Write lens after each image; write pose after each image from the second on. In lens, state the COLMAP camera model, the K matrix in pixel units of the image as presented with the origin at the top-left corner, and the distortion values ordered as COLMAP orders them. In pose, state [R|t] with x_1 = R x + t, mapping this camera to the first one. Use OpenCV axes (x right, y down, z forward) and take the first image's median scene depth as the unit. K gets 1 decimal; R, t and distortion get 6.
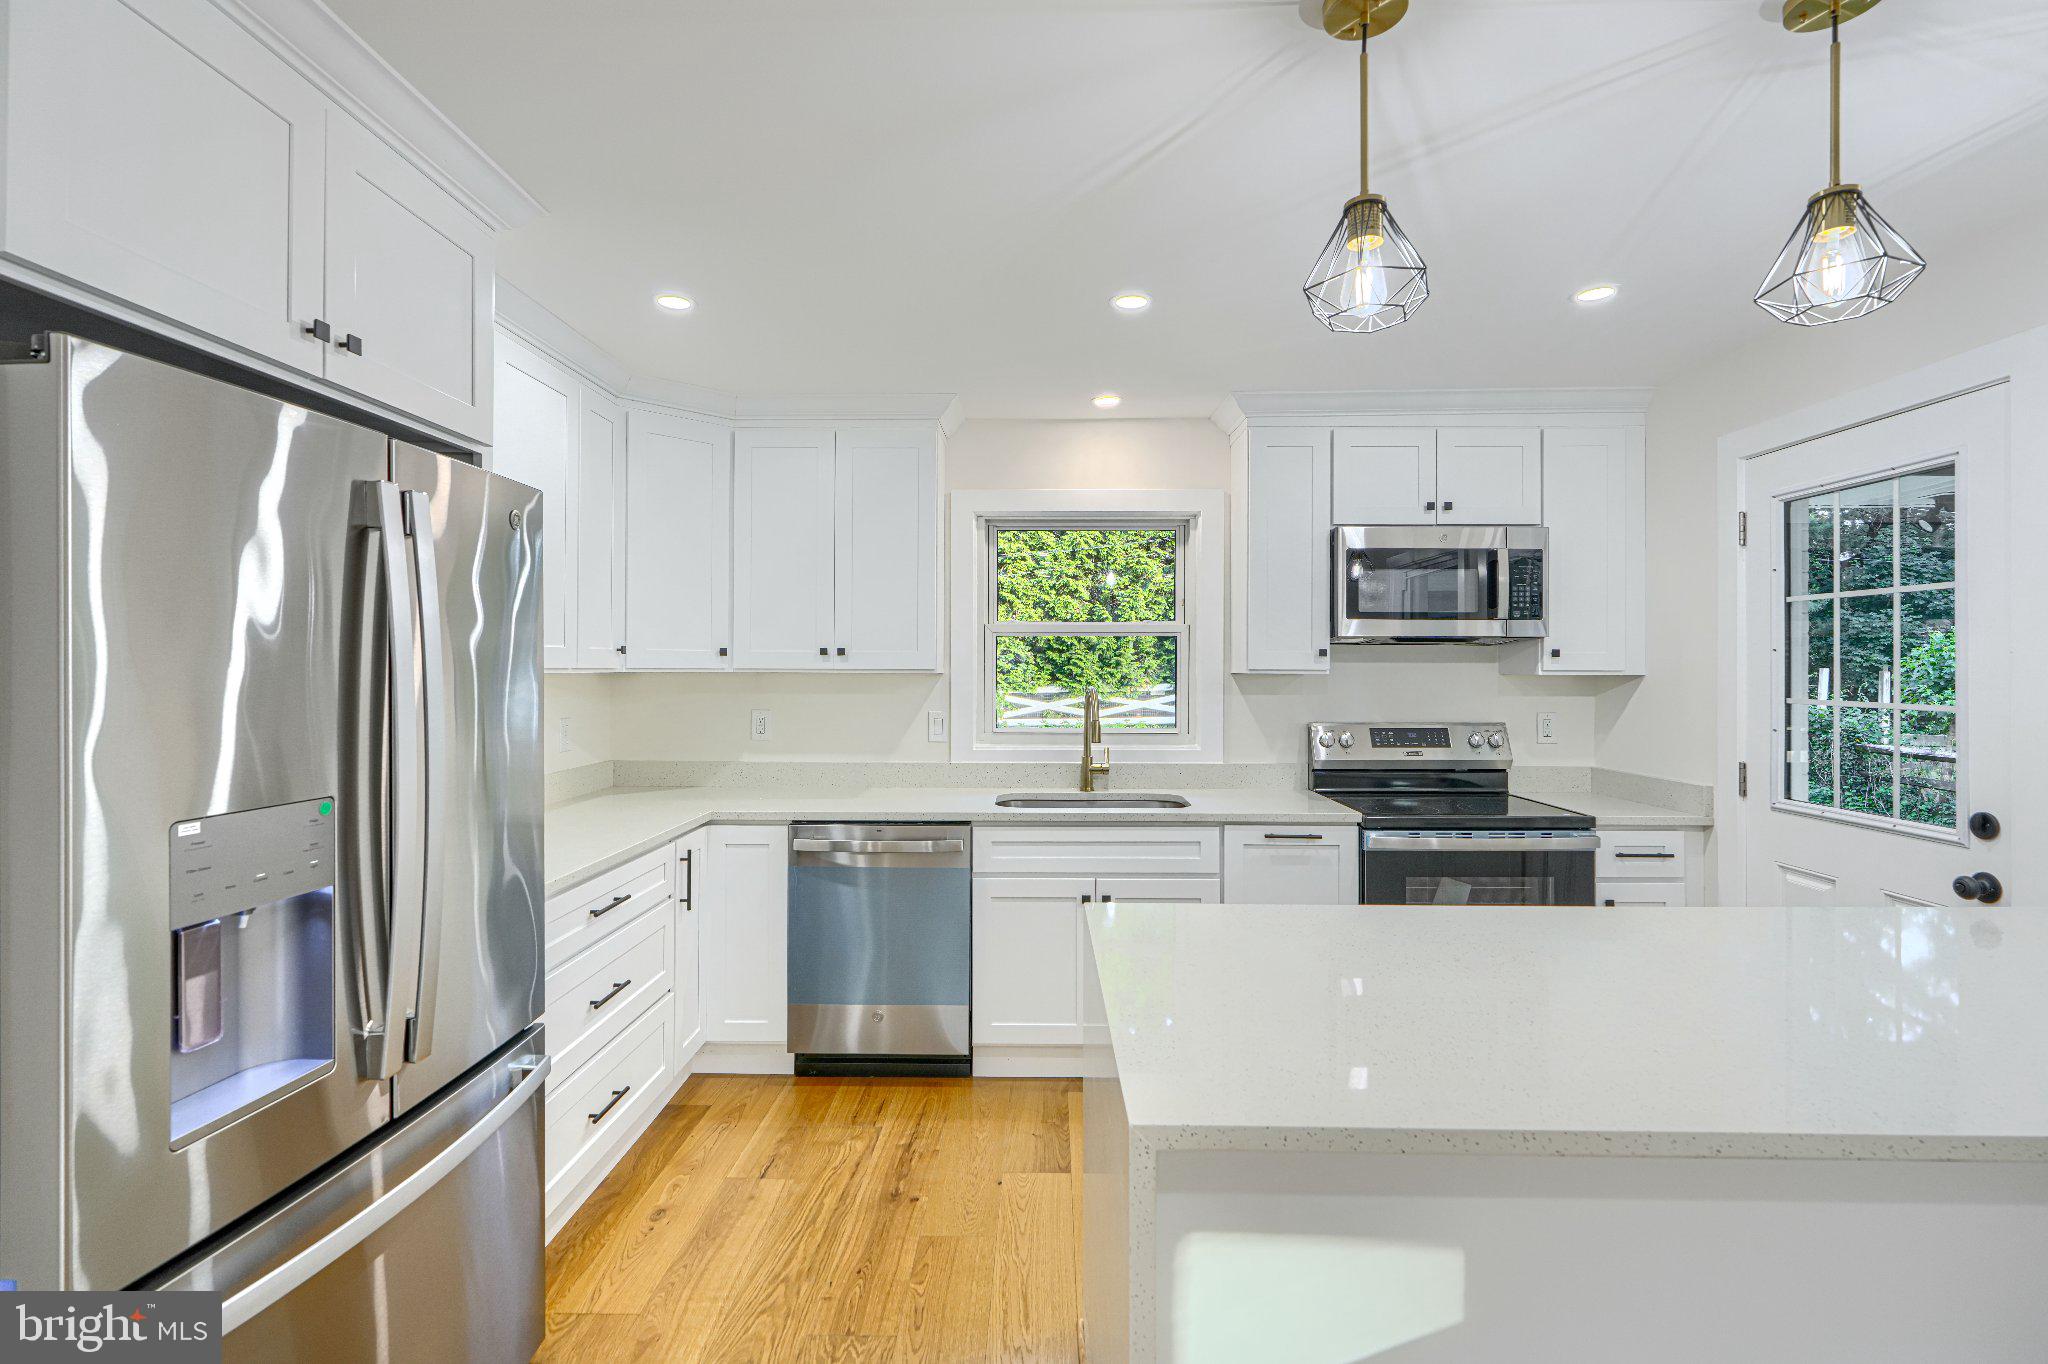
lens RADIAL K [[931.3, 0, 1018.0], [0, 931.3, 667.1], [0, 0, 1]] dist [0.000298, -0.000183]
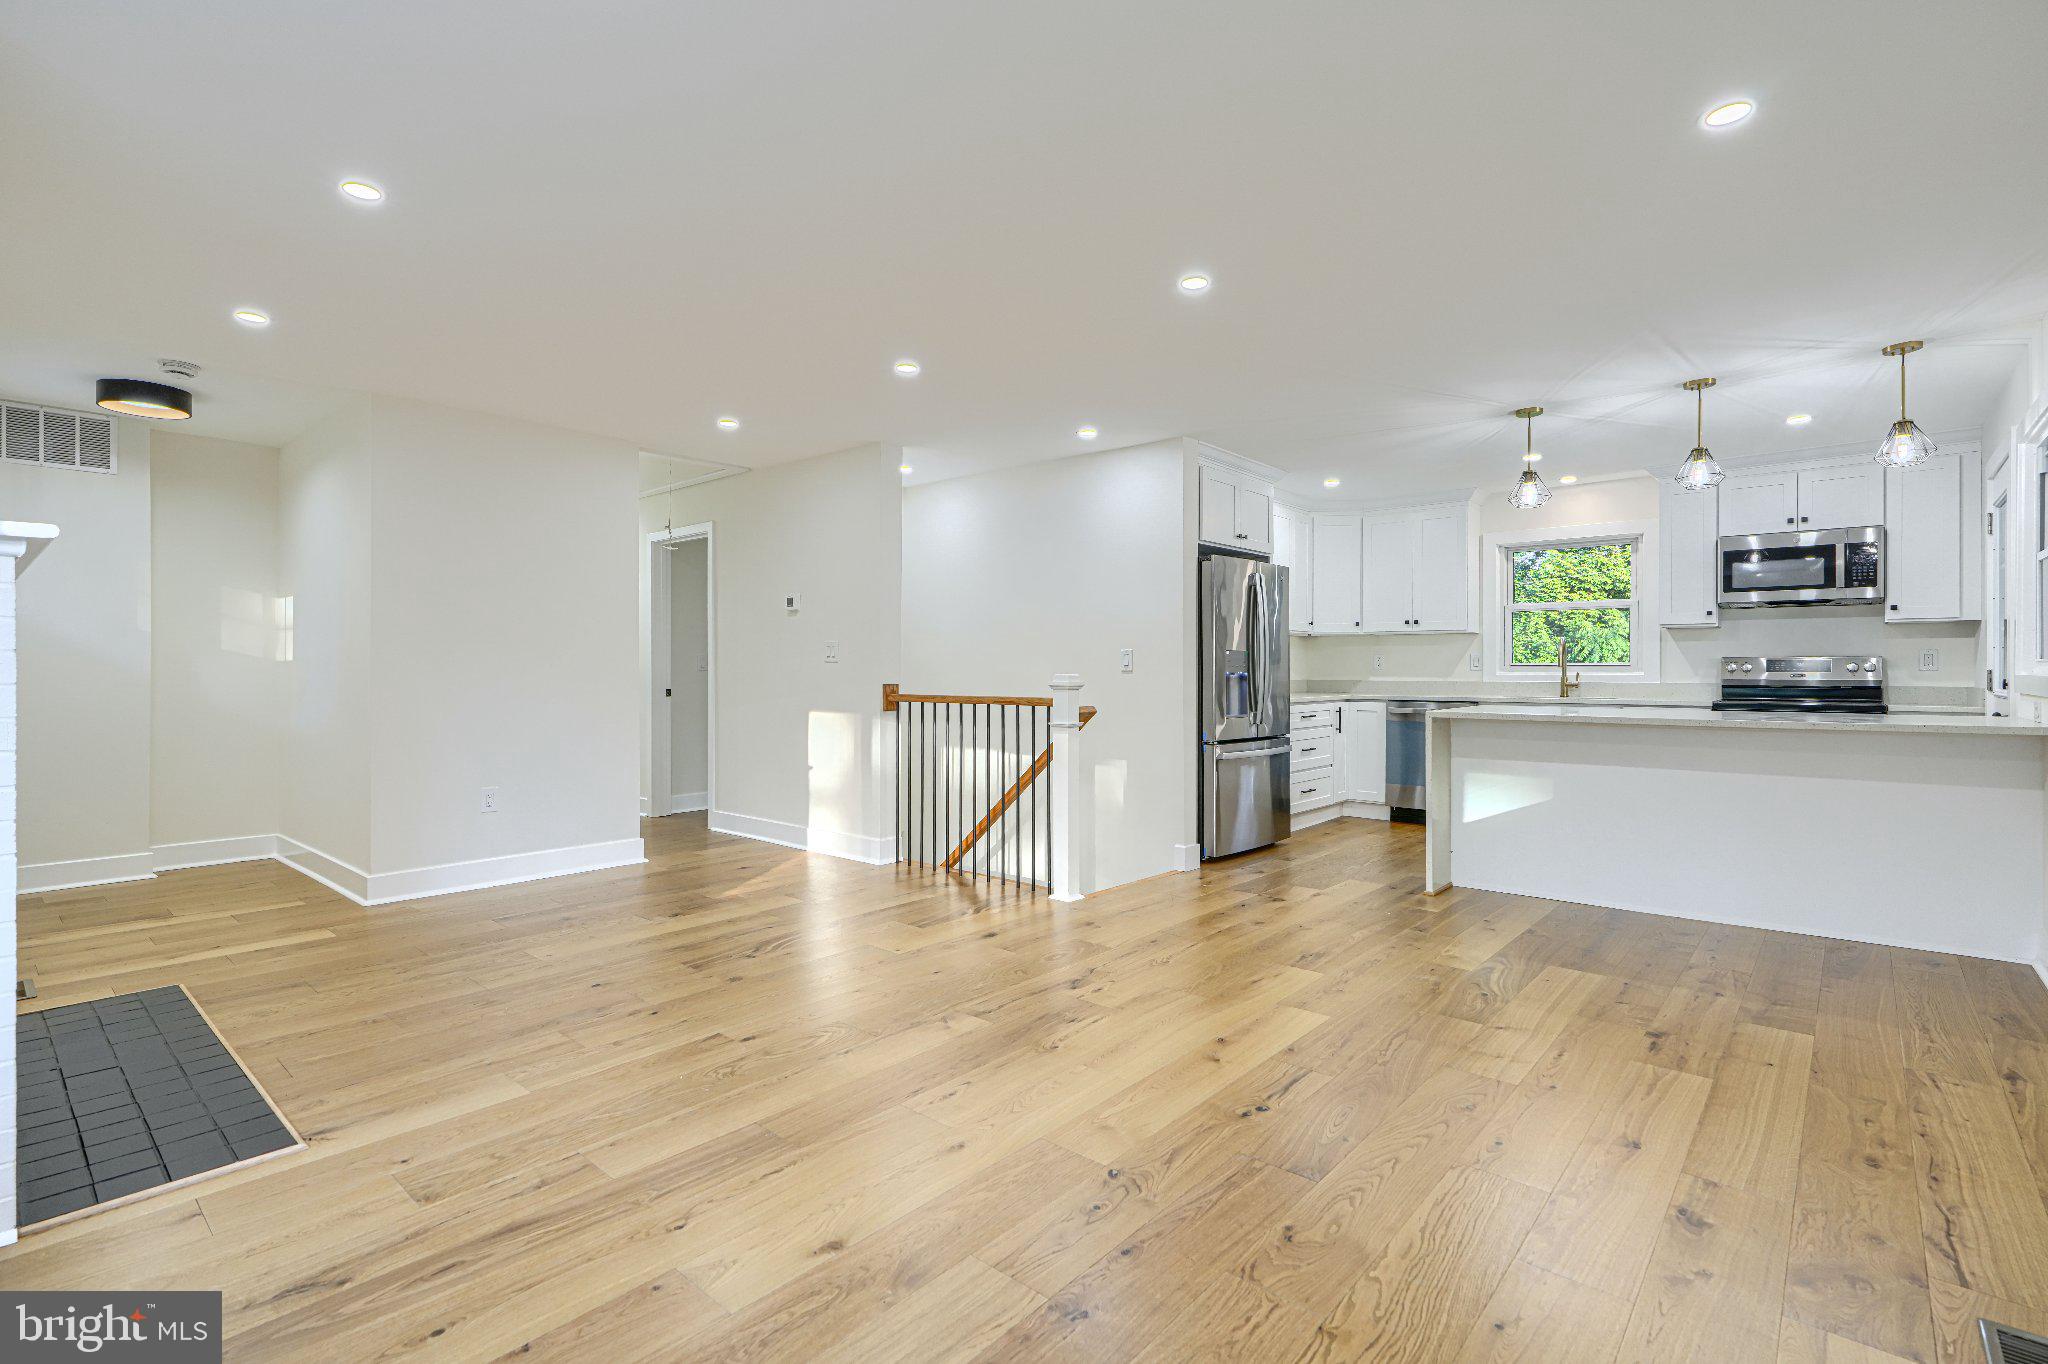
lens RADIAL K [[949.6, 0, 1018.7], [0, 949.6, 678.6], [0, 0, 1]] dist [-0.000928, -0.000137]
pose [[0.766810, 0.004784, -0.641857, 0.486179], [0.000443, 0.999968, 0.007981, 0.091766], [0.641874, -0.006404, 0.766783, -1.168053]]
